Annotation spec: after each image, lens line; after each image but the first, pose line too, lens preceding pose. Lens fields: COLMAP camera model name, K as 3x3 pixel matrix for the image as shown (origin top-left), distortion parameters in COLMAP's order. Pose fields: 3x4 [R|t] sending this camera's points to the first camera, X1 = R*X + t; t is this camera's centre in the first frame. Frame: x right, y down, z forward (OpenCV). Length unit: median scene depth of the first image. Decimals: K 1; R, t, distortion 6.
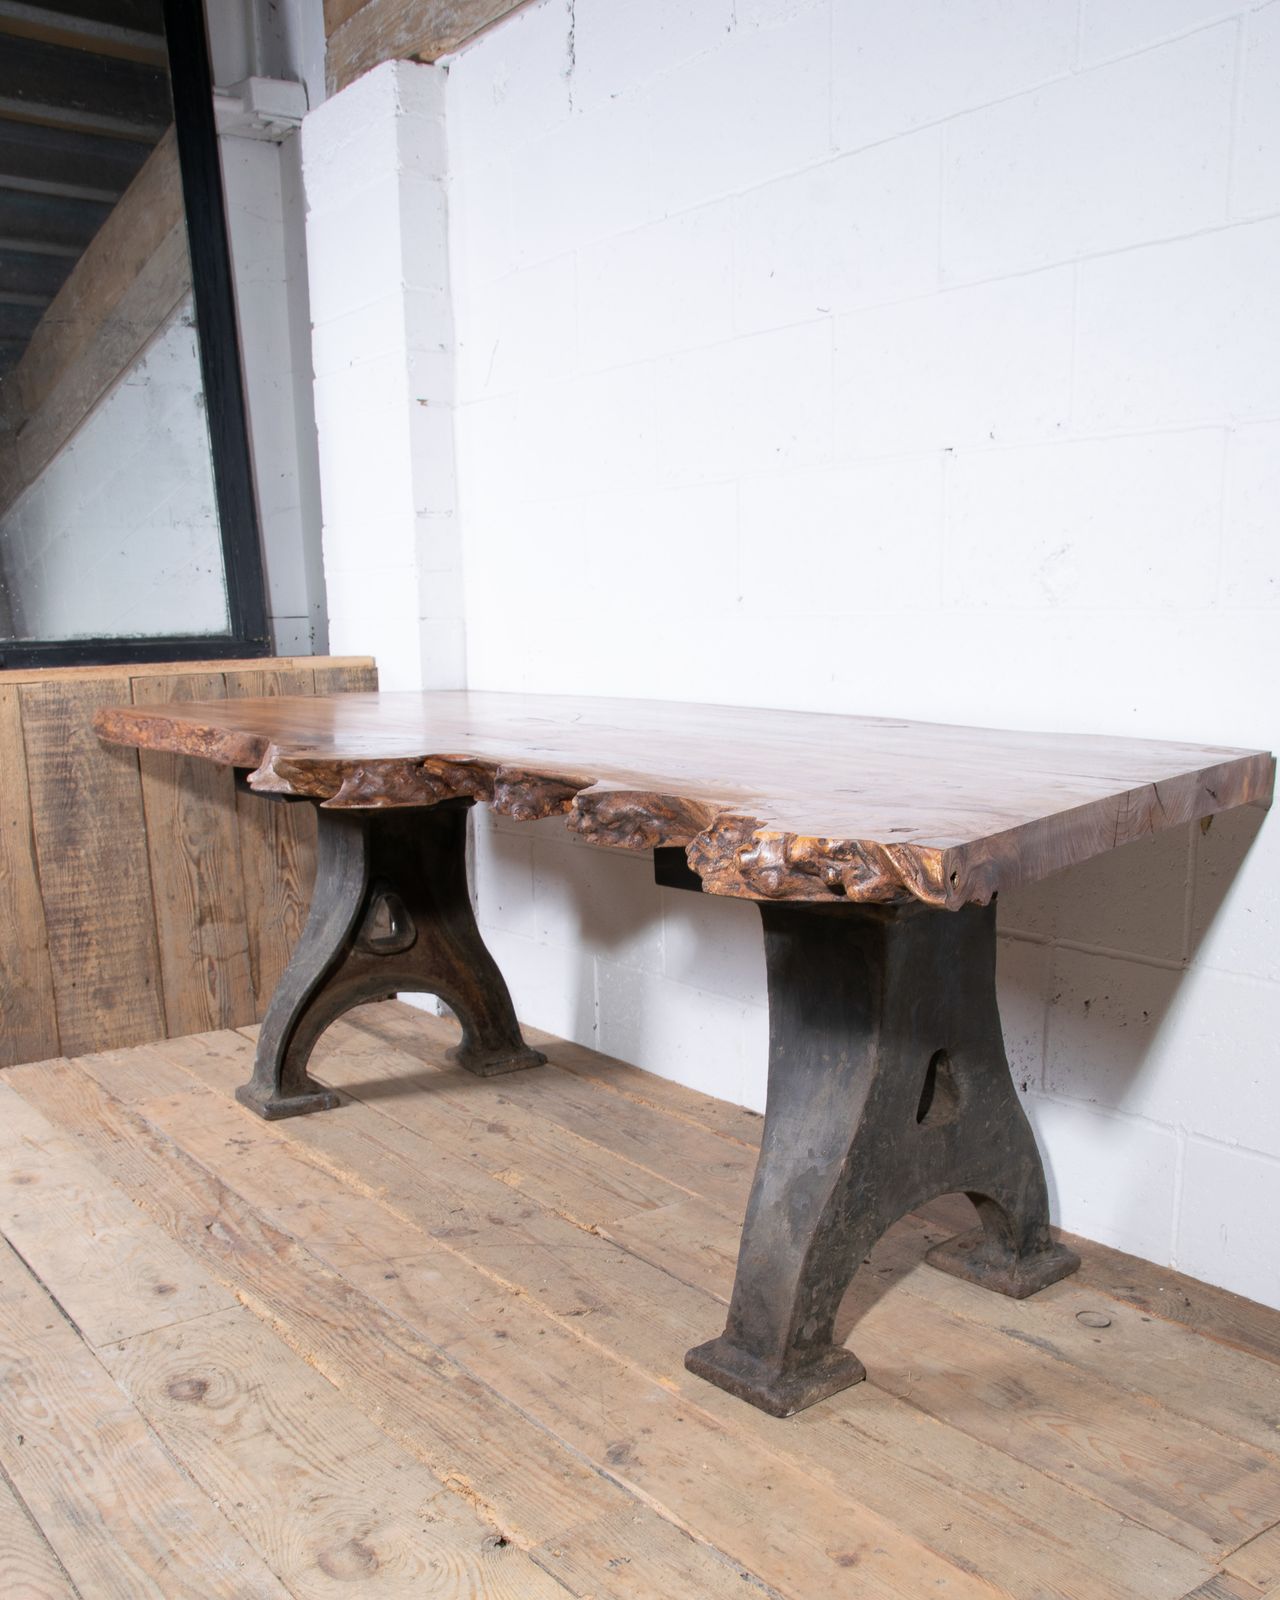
lens RADIAL K [[1499.7, 0, 644.5], [0, 1499.7, 997.4], [0, 0, 1]] dist [-0.138299, 0.115226]
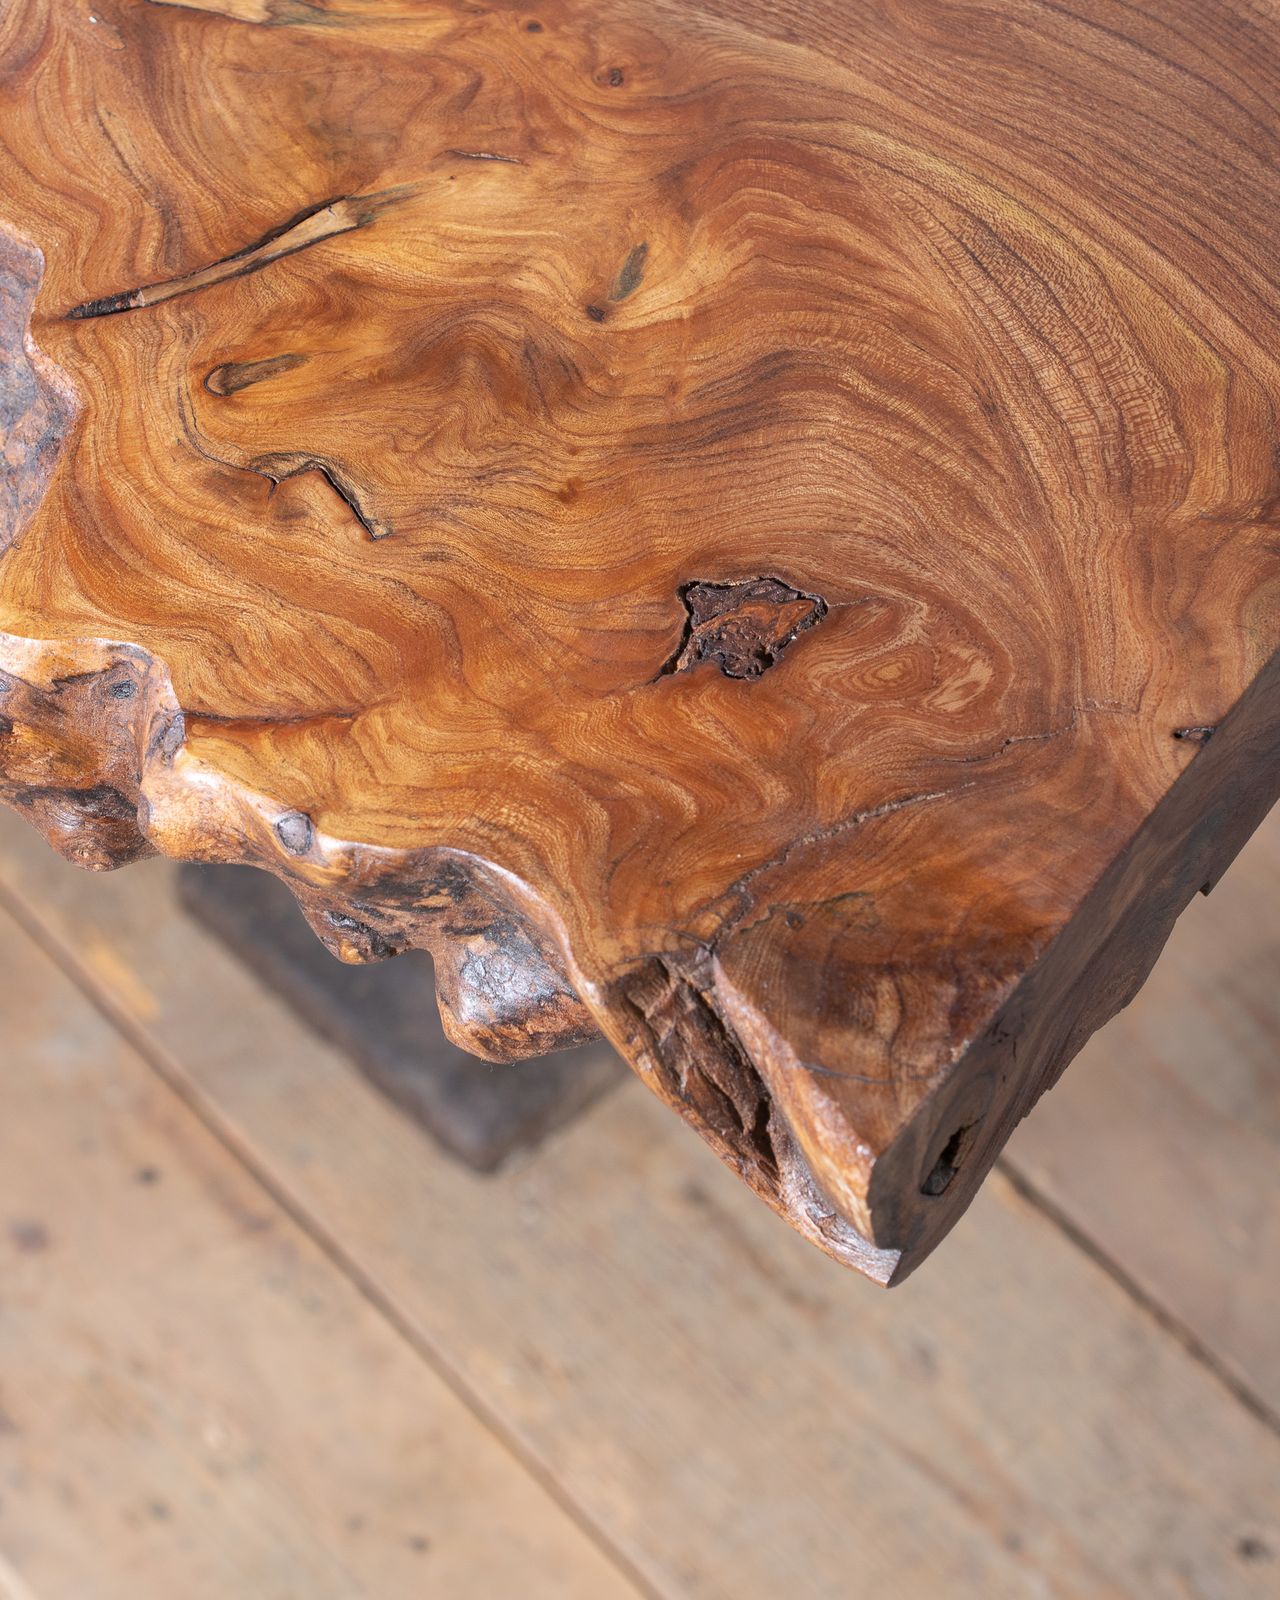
lens RADIAL K [[4194.7, 0, 638.3], [0, 4194.7, 775.8], [0, 0, 1]] dist [-0.048478, -0.056878]
pose [[0.998914, -0.030705, 0.035050, 0.078592], [0.002926, 0.792040, 0.610462, -0.239870], [-0.046505, -0.609696, 0.791270, 0.313190]]
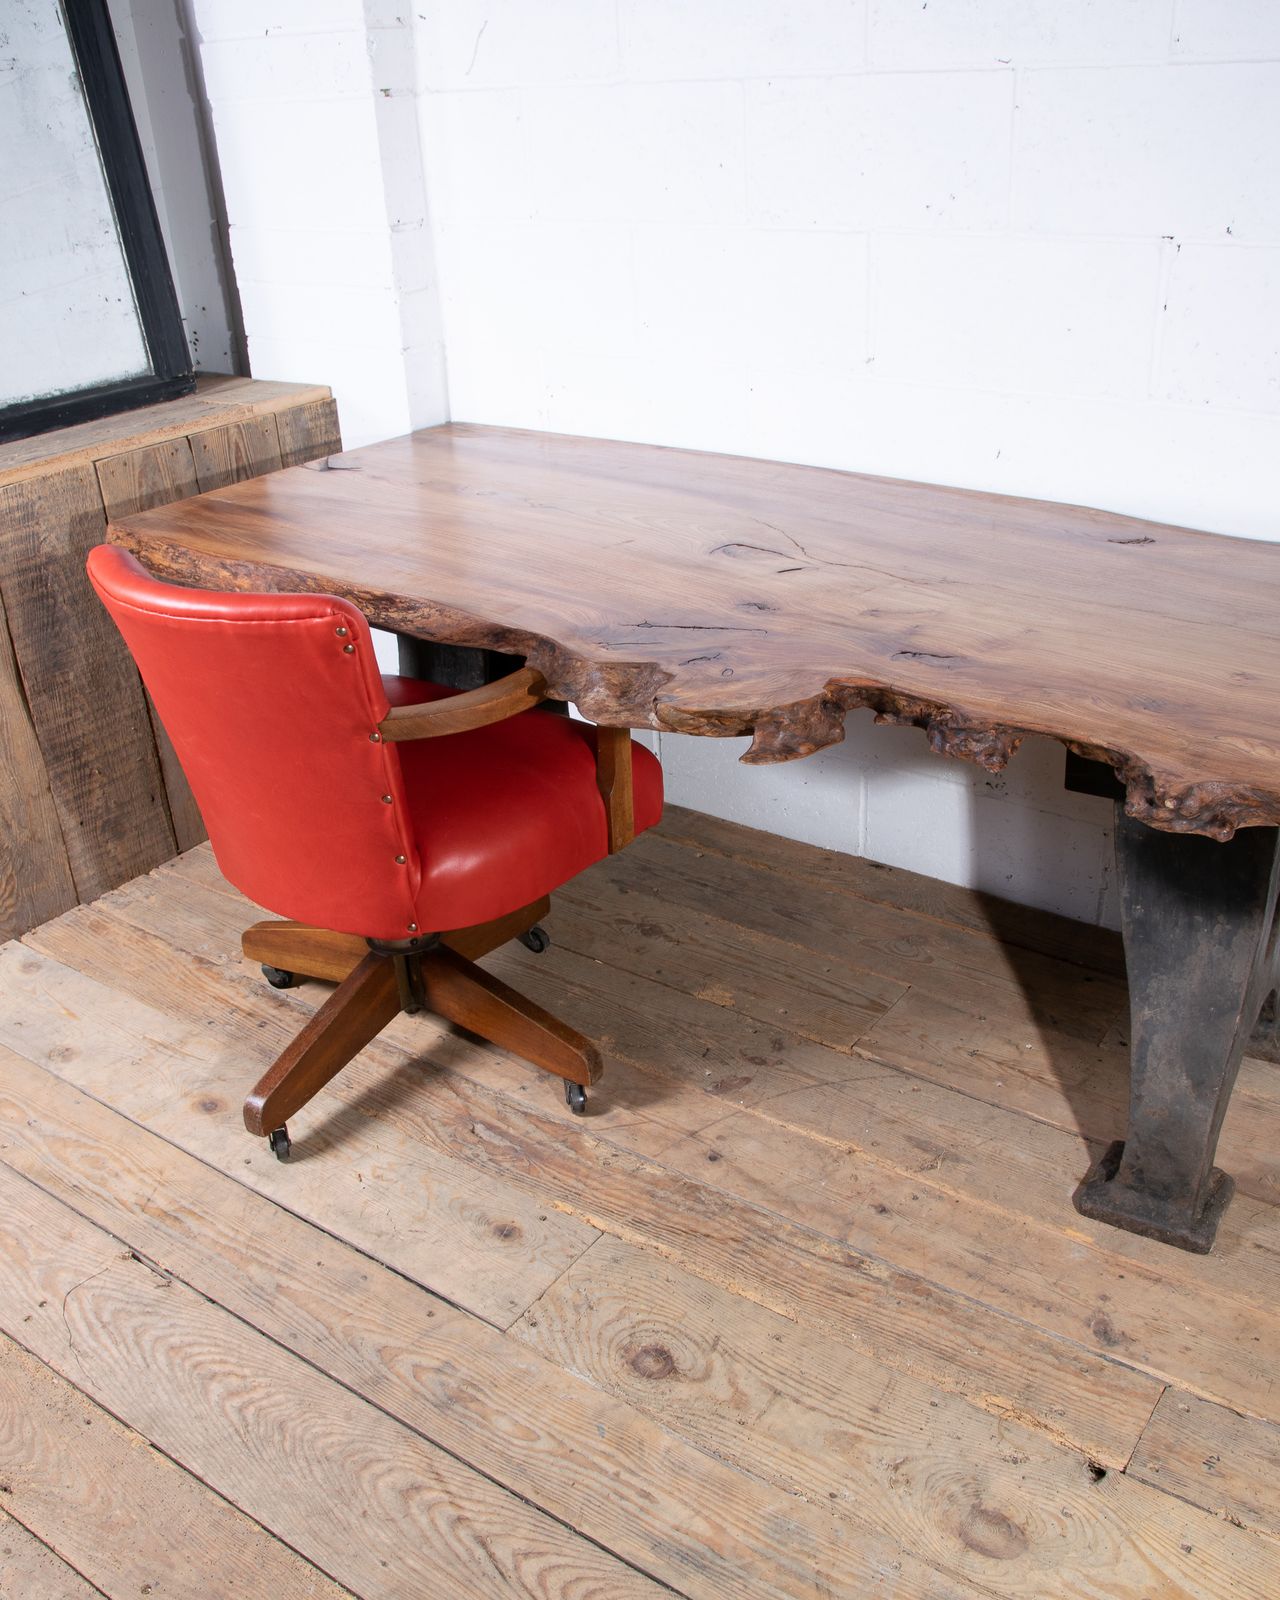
lens RADIAL K [[1506.8, 0, 637.0], [0, 1506.8, 810.7], [0, 0, 1]] dist [-0.122396, 0.121633]
pose [[0.955259, -0.158863, 0.249485, -0.434830], [0.103435, 0.969679, 0.221413, -0.263224], [-0.277095, -0.185702, 0.942727, 0.120826]]
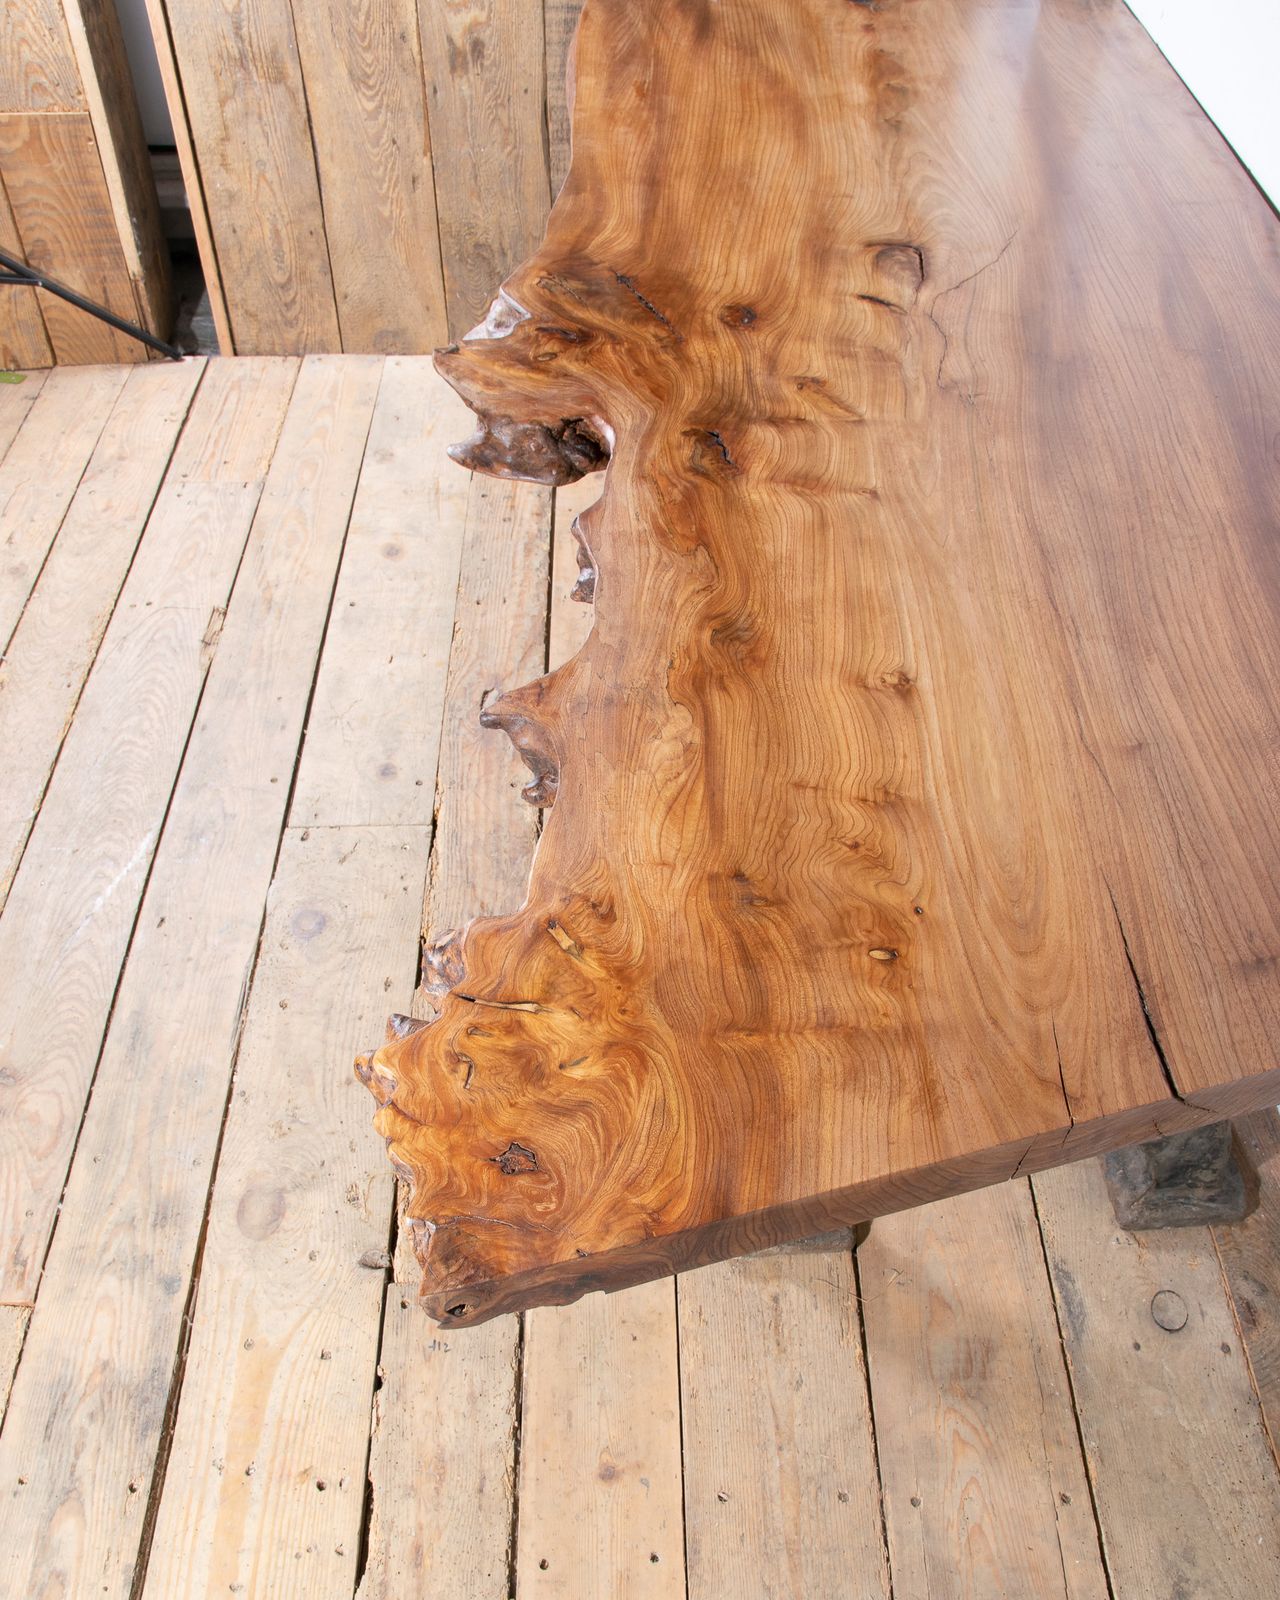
lens RADIAL K [[1450.2, 0, 637.9], [0, 1450.2, 930.0], [0, 0, 1]] dist [-0.130423, 0.116132]
pose [[0.806273, 0.461888, -0.369573, 0.239388], [-0.168813, 0.778438, 0.604596, -0.353241], [0.566945, -0.425081, 0.705606, 0.329428]]
